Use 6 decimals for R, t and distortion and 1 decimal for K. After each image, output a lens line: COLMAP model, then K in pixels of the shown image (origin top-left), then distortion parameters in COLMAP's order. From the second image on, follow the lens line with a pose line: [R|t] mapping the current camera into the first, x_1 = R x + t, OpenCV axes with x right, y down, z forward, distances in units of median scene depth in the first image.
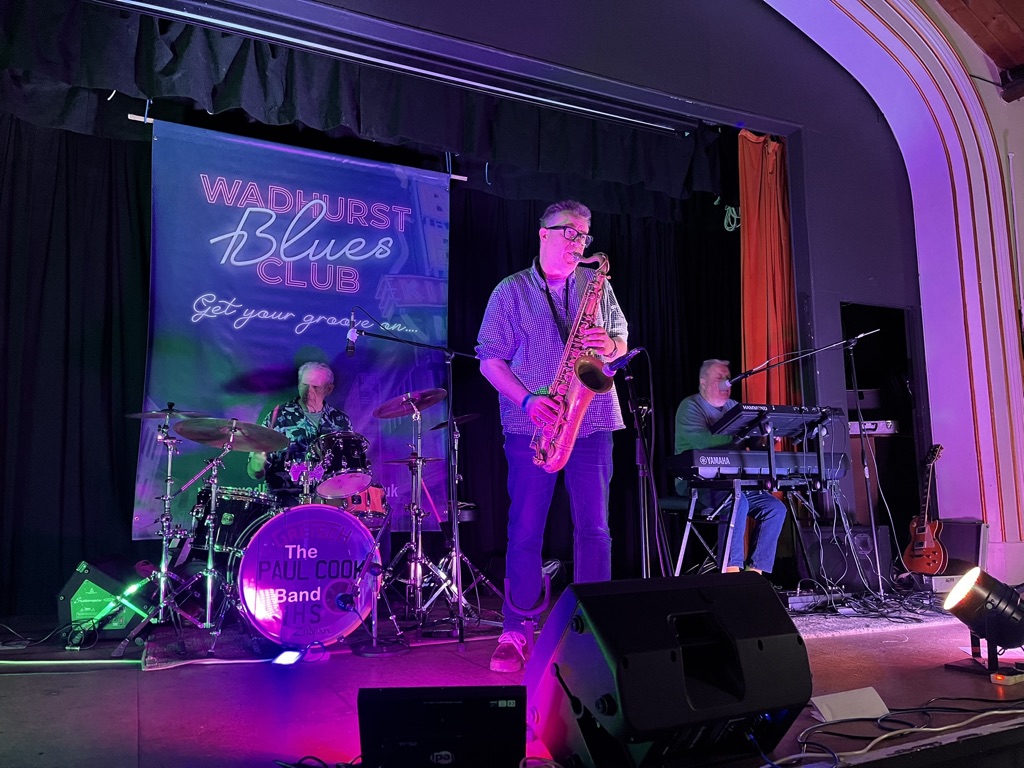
lens RADIAL K [[774.2, 0, 511.9], [0, 774.2, 387.9], [0, 0, 1]] dist [0.067428, -0.077445]
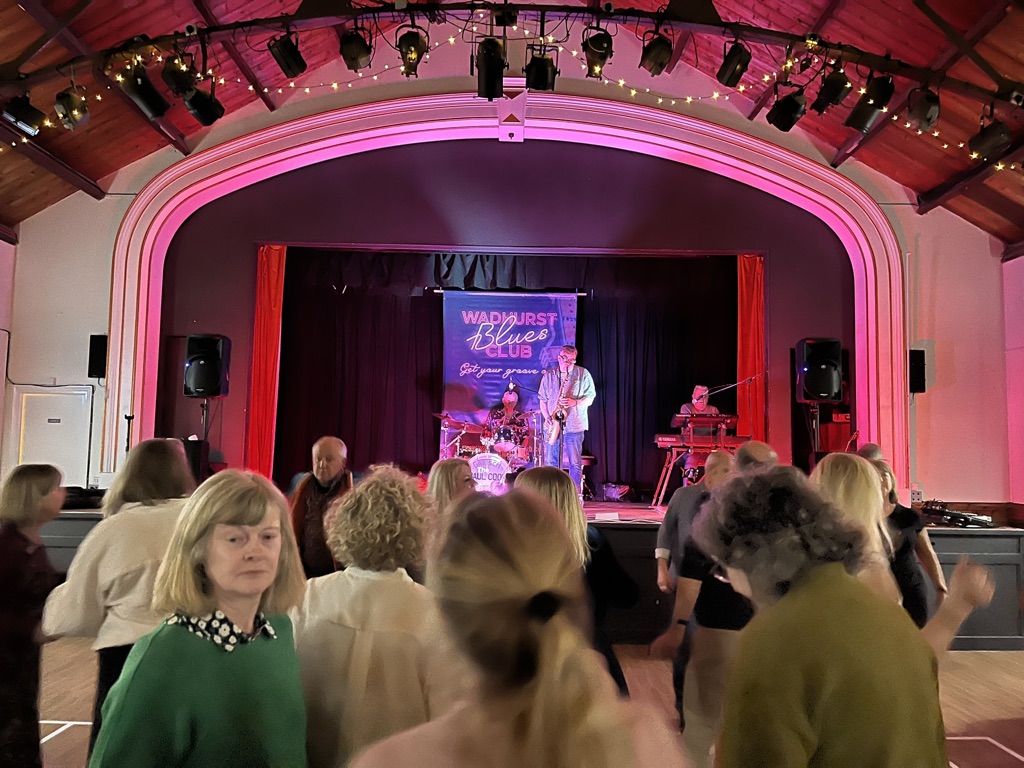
lens RADIAL K [[774.2, 0, 518.4], [0, 774.2, 391.1], [0, 0, 1]] dist [0.067428, -0.077445]
pose [[0.906909, -0.007788, -0.421254, 0.691838], [0.031585, 0.998273, 0.049542, -0.140256], [0.420140, -0.058235, 0.905589, -0.986158]]
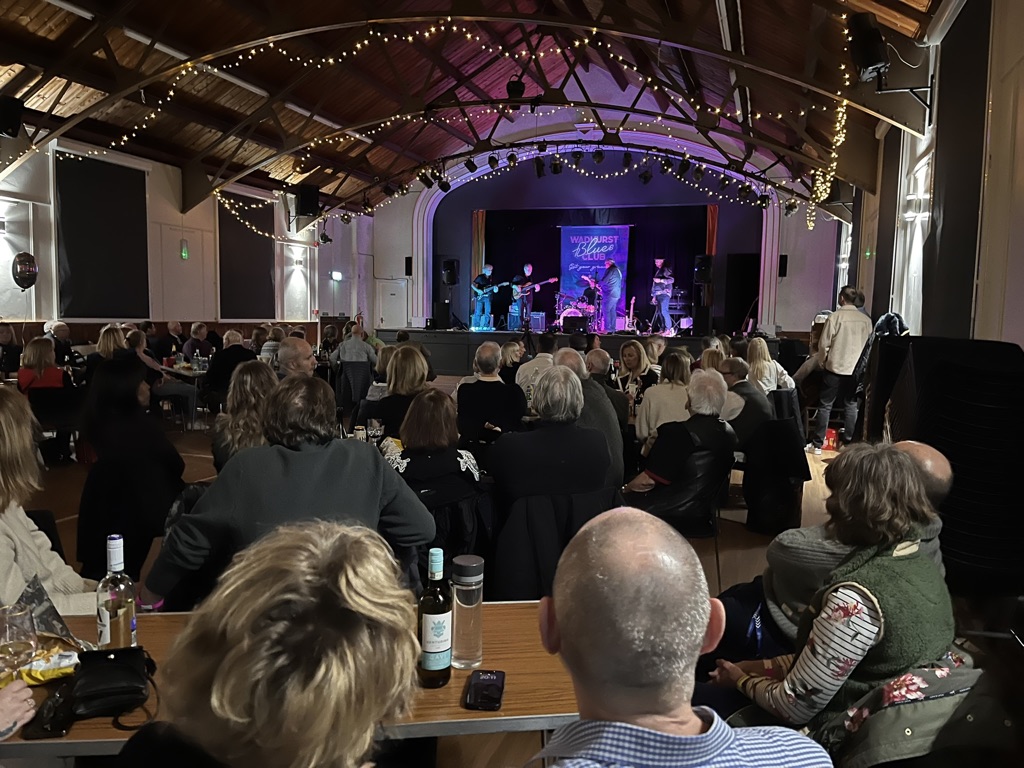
lens RADIAL K [[774.2, 0, 517.2], [0, 774.2, 384.0], [0, 0, 1]] dist [0.067428, -0.077445]
pose [[0.730236, 0.085672, -0.677802, 2.422004], [0.067386, 0.978237, 0.196245, -0.329008], [0.679863, -0.188979, 0.708571, -2.483974]]
